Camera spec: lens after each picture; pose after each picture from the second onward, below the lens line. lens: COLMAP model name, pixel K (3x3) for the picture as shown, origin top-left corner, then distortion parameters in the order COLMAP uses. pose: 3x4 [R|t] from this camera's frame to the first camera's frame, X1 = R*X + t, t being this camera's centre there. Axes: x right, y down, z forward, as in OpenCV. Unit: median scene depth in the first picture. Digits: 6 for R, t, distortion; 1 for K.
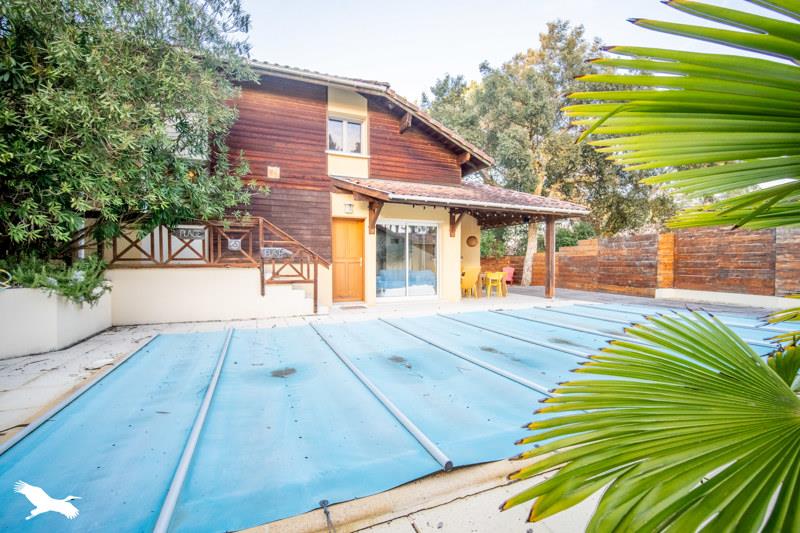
lens RADIAL K [[360.8, 0, 398.4], [0, 360.8, 267.4], [0, 0, 1]] dist [-0.000811, -0.000038]
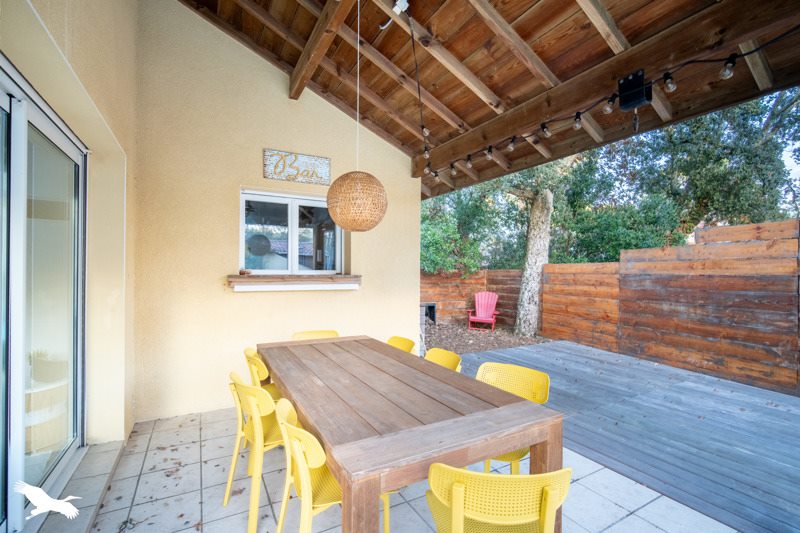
lens RADIAL K [[360.8, 0, 401.5], [0, 360.8, 268.5], [0, 0, 1]] dist [-0.000811, -0.000038]
pose [[0.993370, 0.005645, 0.114822, 0.142234], [-0.002686, 0.999661, -0.025908, -0.022499], [-0.114929, 0.025427, 0.993048, 0.563418]]
